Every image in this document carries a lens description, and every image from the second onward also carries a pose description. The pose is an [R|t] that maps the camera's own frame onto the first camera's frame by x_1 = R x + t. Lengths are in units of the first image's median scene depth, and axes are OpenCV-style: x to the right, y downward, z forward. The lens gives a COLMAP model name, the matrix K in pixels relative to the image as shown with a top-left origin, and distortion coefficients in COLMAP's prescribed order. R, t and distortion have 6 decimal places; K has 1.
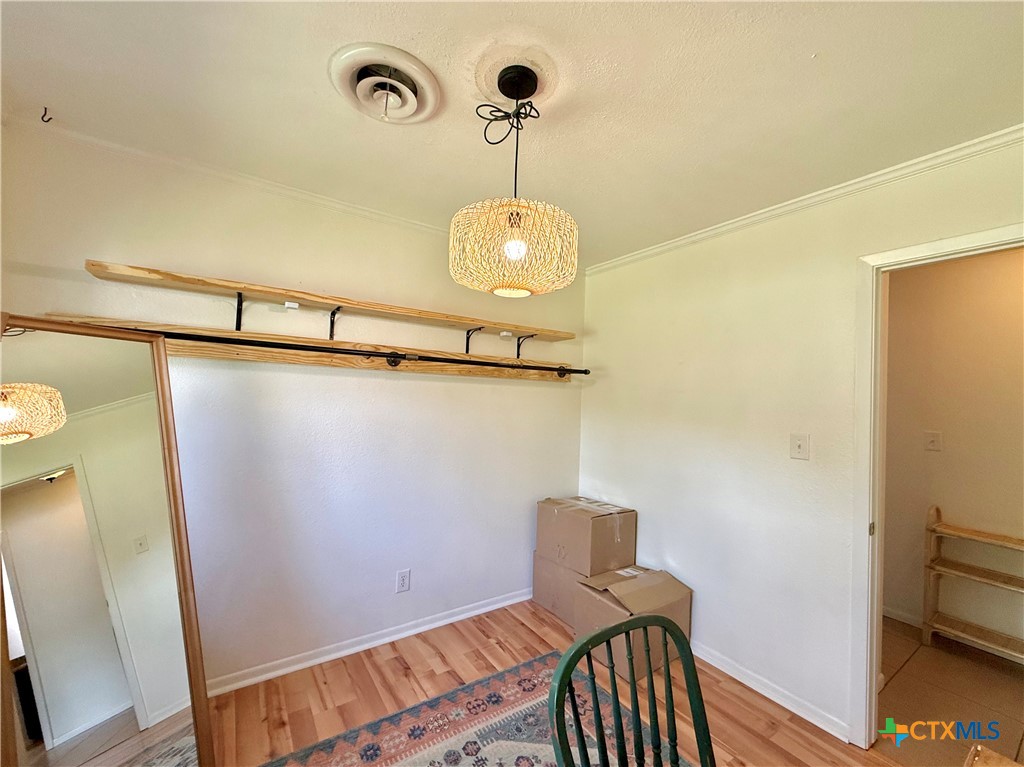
lens RADIAL K [[403.3, 0, 513.6], [0, 403.3, 386.3], [0, 0, 1]] dist [-0.002004, 0.000004]
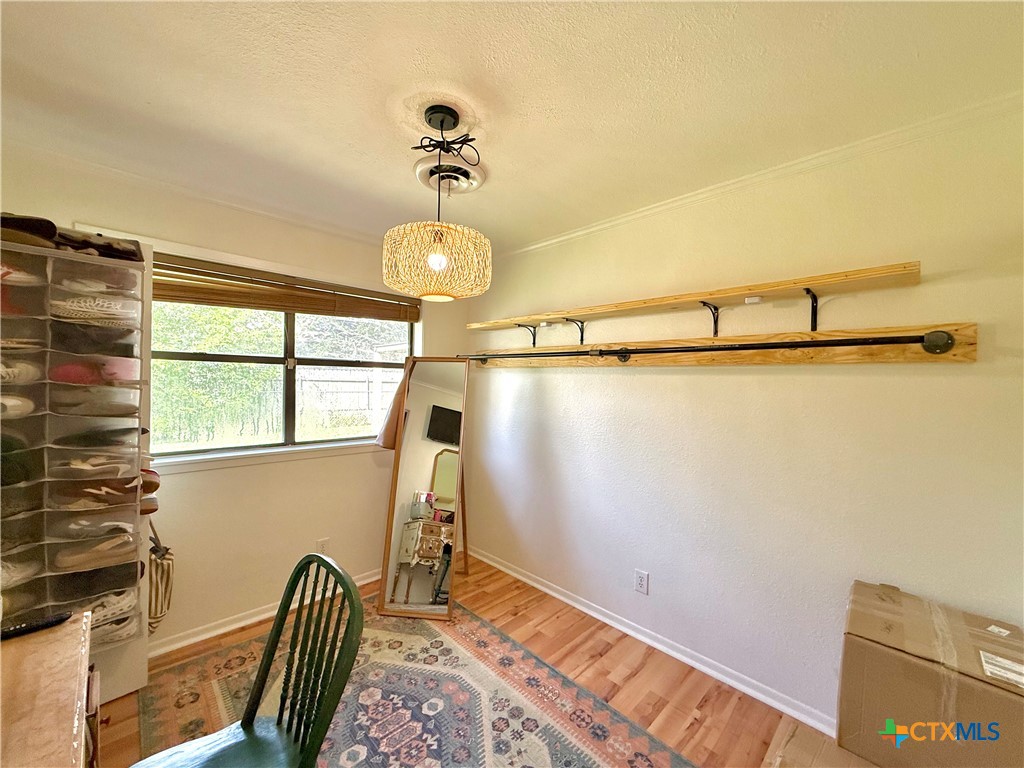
lens RADIAL K [[403.3, 0, 516.9], [0, 403.3, 388.1], [0, 0, 1]] dist [-0.002004, 0.000004]
pose [[0.197322, -0.014350, -0.980234, 0.669952], [0.009036, 0.999877, -0.012819, 0.027946], [0.980297, -0.006328, 0.197427, 0.553807]]
